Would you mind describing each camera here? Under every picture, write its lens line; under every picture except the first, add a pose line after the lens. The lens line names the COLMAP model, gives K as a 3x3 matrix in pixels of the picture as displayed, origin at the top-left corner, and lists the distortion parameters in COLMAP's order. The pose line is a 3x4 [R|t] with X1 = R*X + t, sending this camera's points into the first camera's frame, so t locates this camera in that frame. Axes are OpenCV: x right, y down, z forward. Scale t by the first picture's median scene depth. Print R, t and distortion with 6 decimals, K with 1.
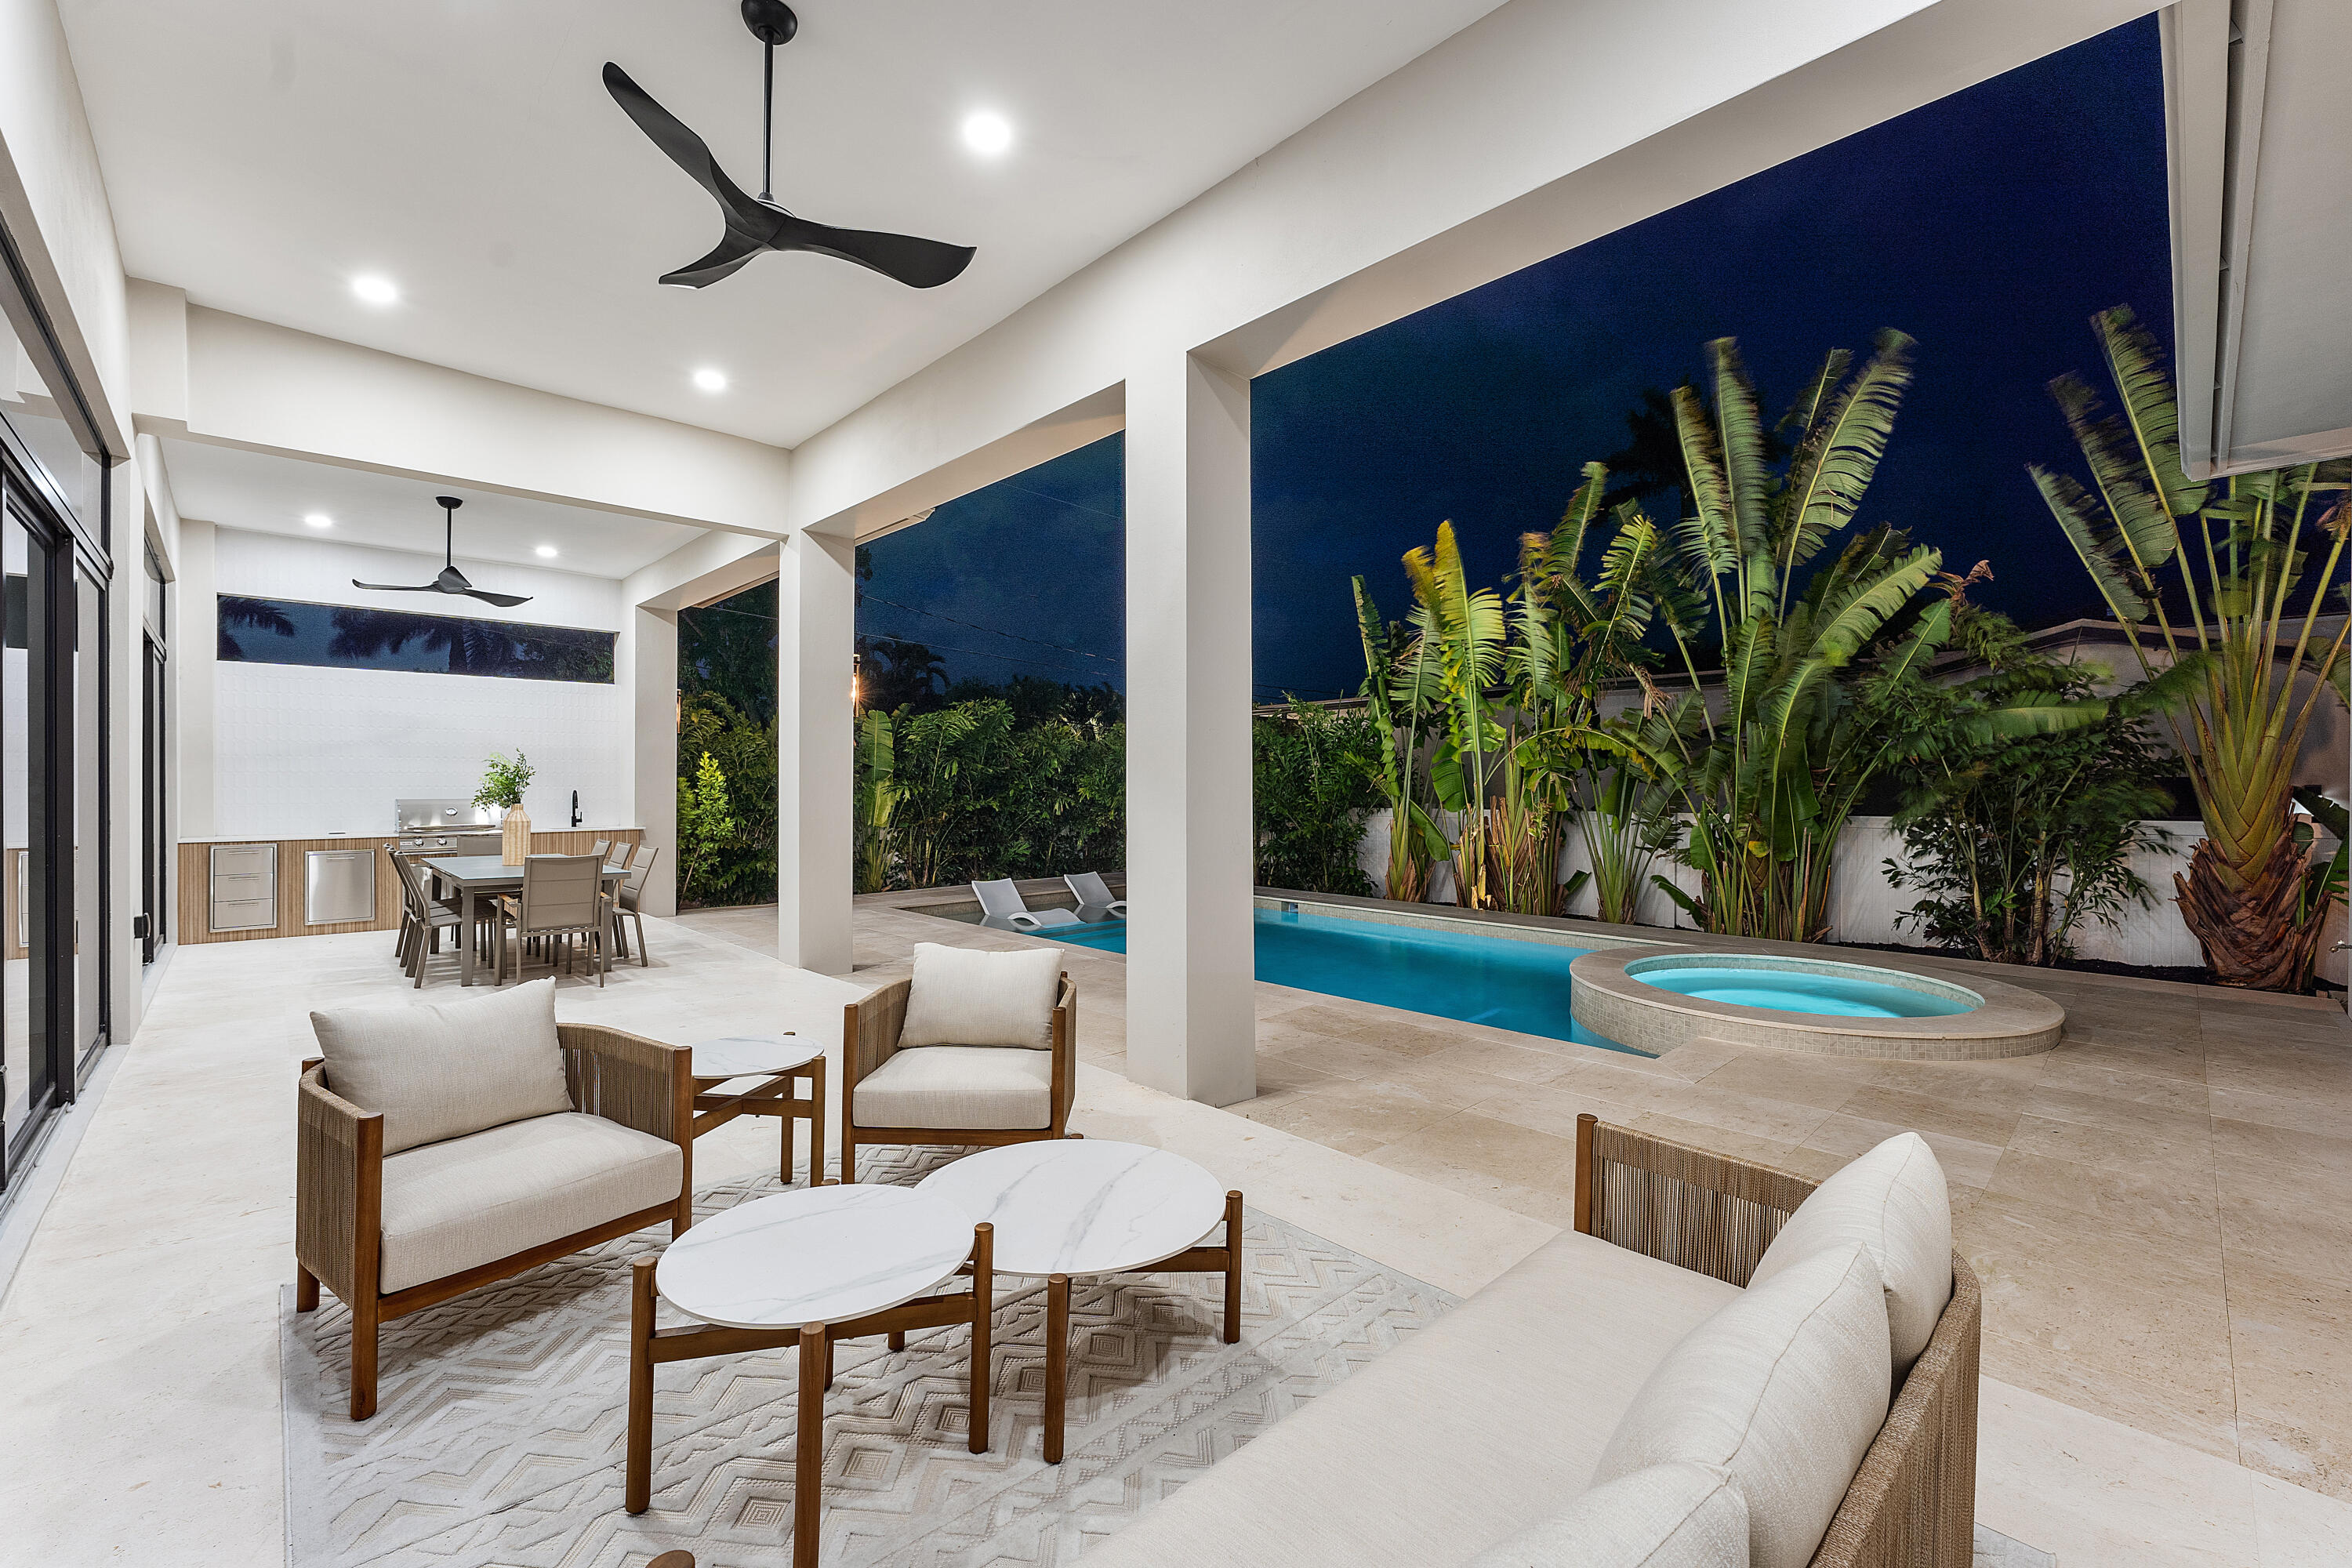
lens RADIAL K [[967.6, 0, 1177.3], [0, 967.6, 785.8], [0, 0, 1]] dist [-0.003037, -0.000435]
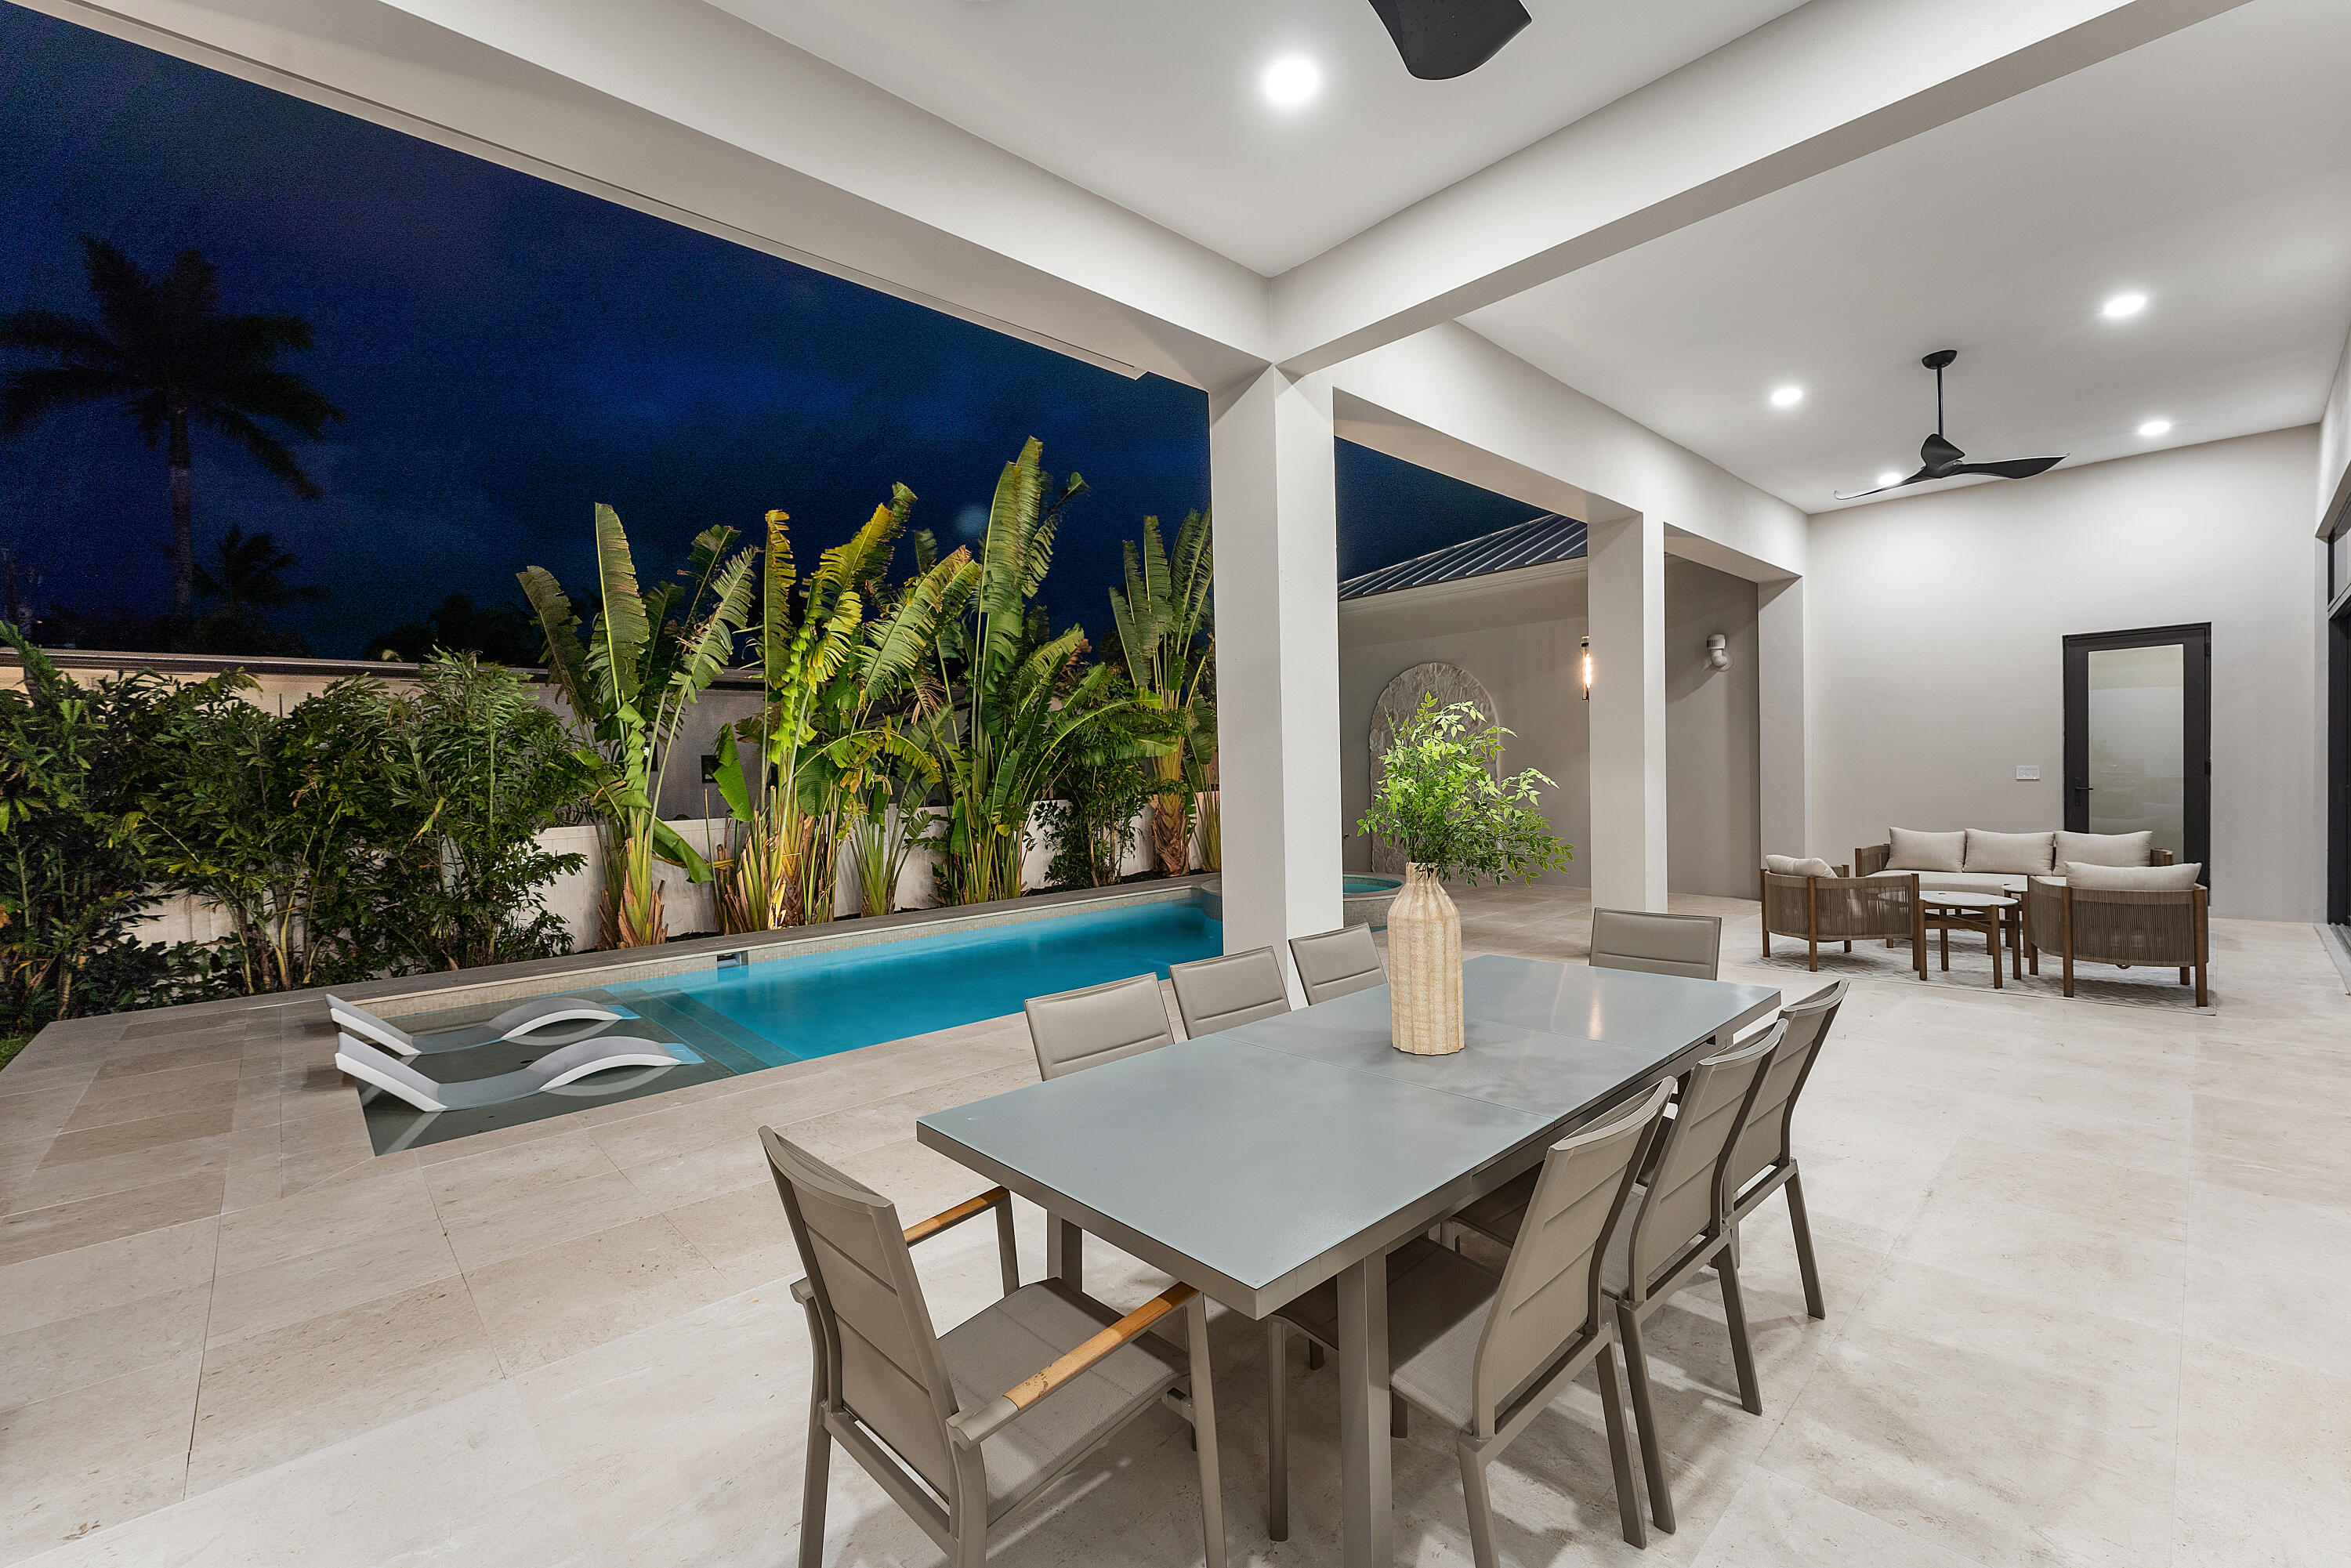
lens RADIAL K [[967.2, 0, 1176.8], [0, 967.2, 785.8], [0, 0, 1]] dist [-0.003037, -0.000435]
pose [[0.013922, -0.018604, 0.999730, -0.720223], [0.028947, 0.999415, 0.018195, -0.011201], [-0.999484, 0.028686, 0.014453, 0.767859]]
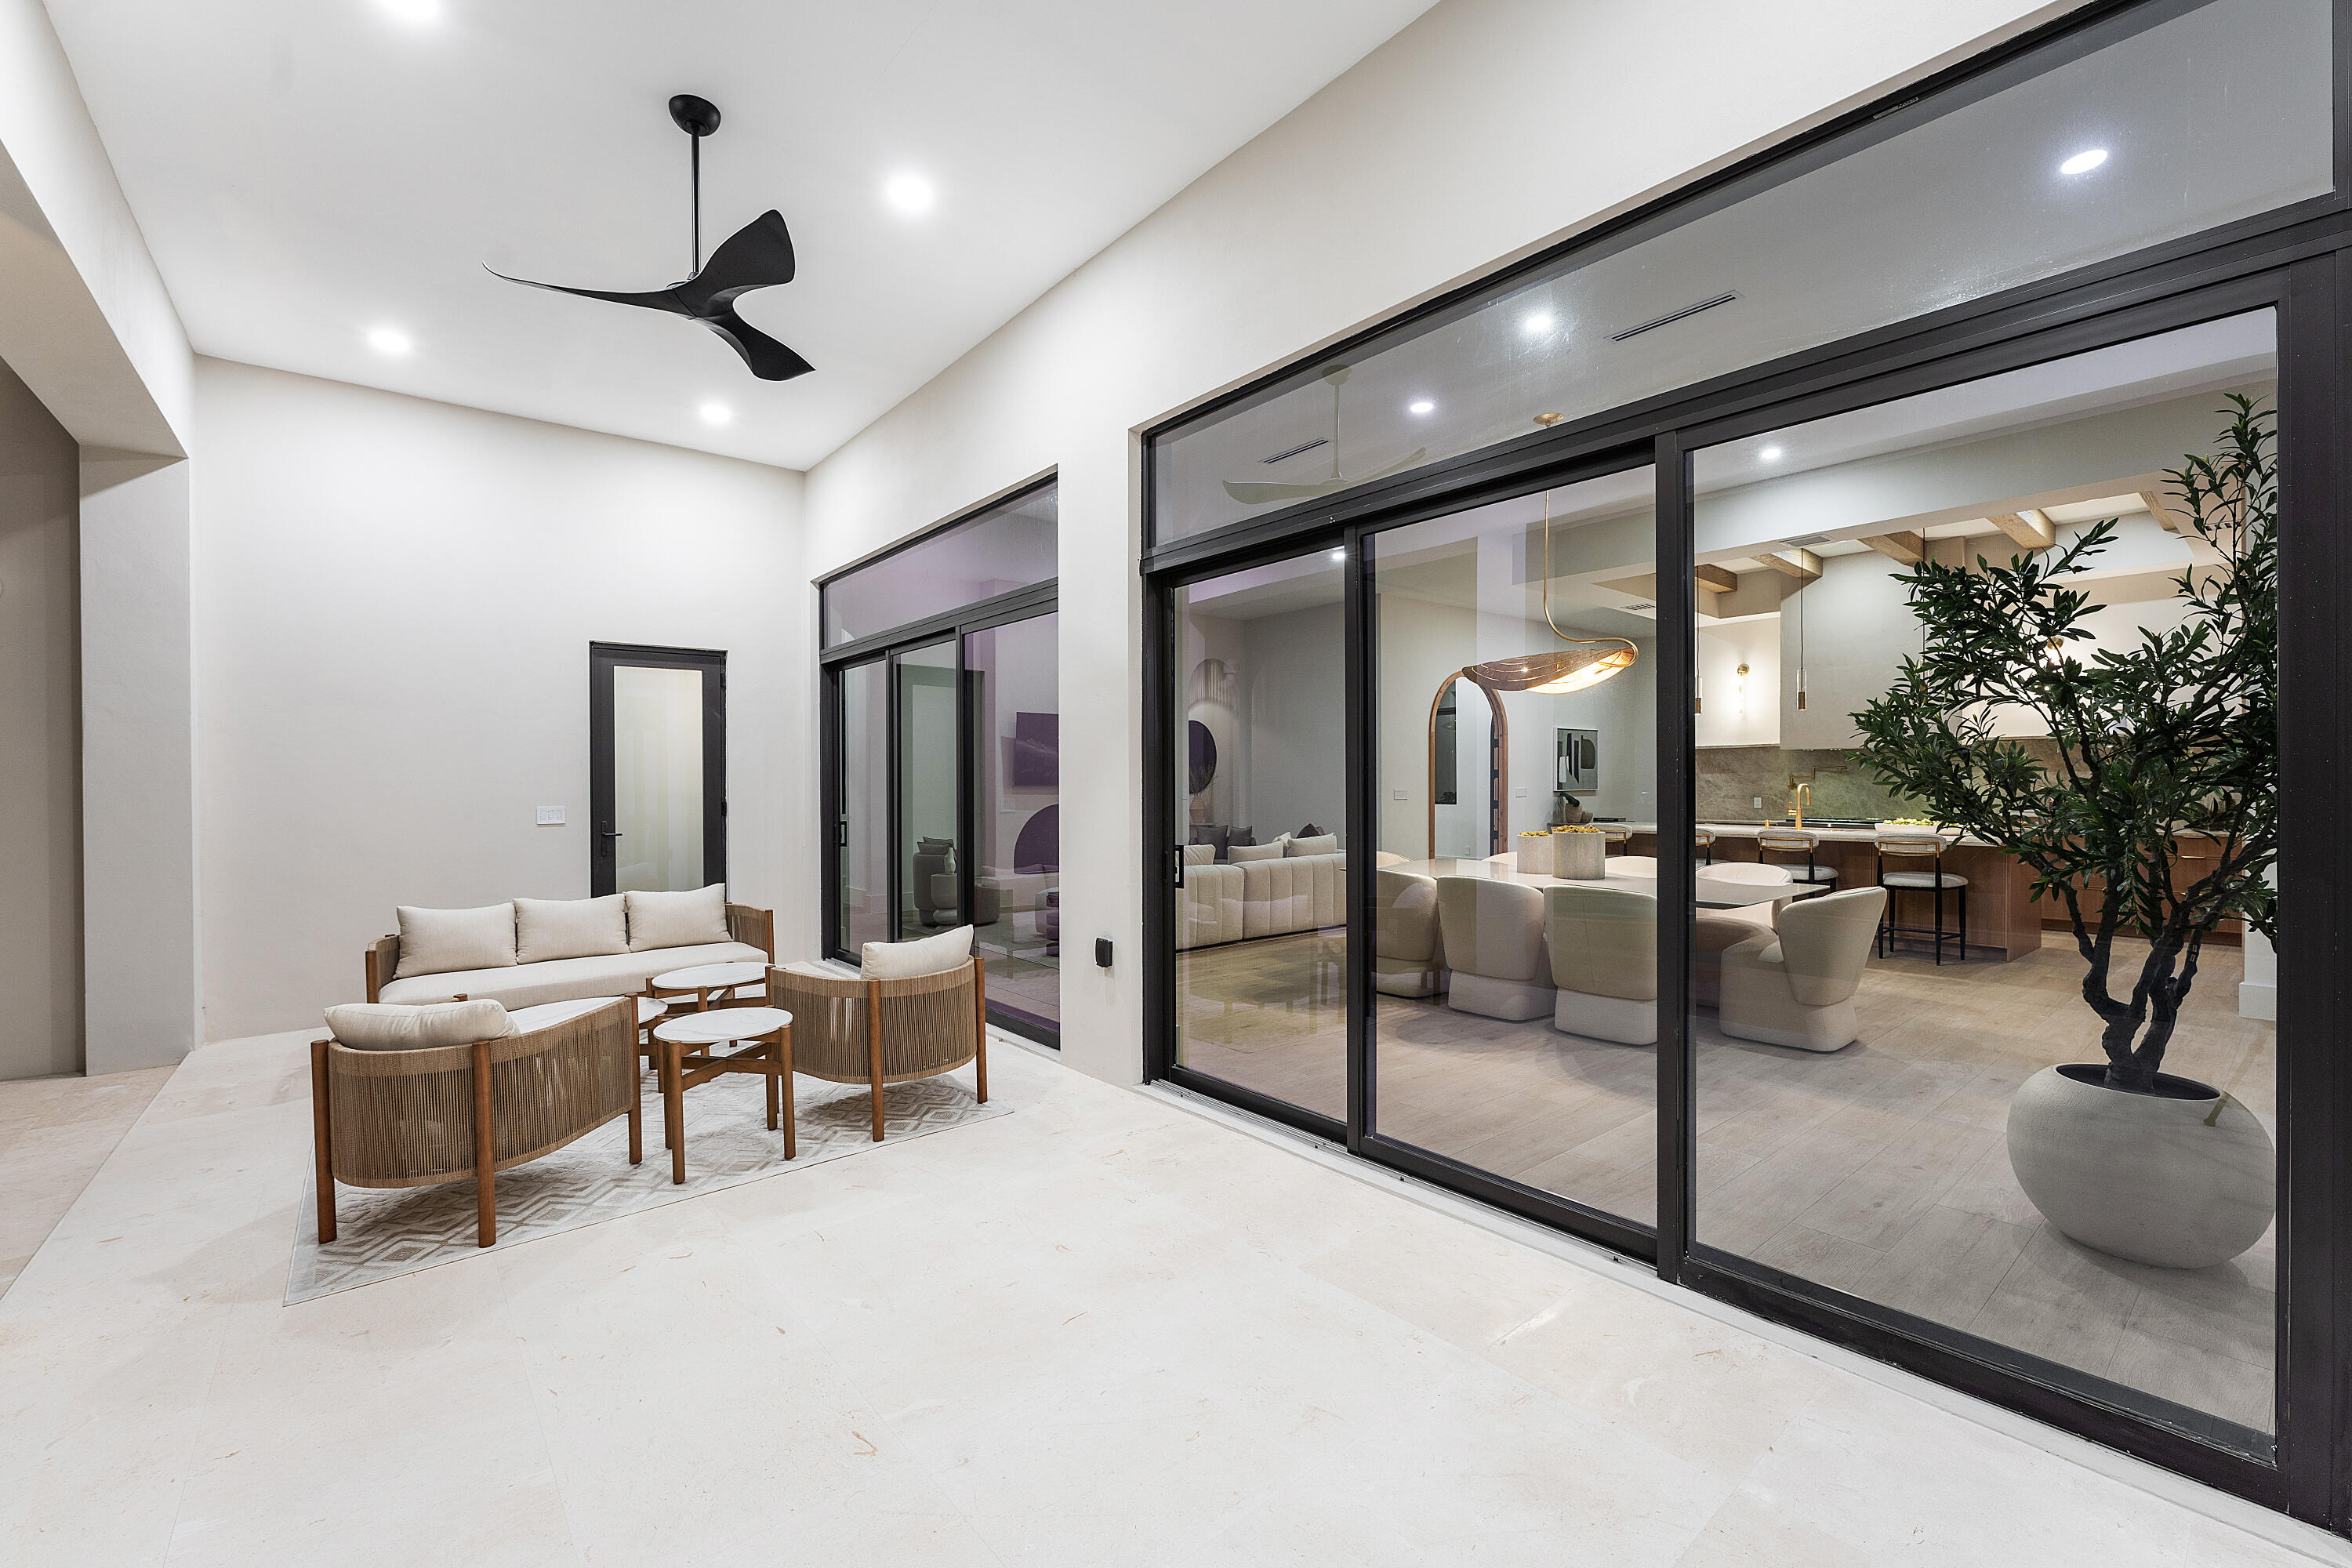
lens RADIAL K [[970.7, 0, 1176.0], [0, 970.7, 784.0], [0, 0, 1]] dist [-0.001399, -0.000027]
pose [[-0.997617, 0.005644, 0.068762, -0.323223], [0.006051, 0.999965, 0.005705, -0.007515], [-0.068728, 0.006108, -0.997617, 0.645803]]
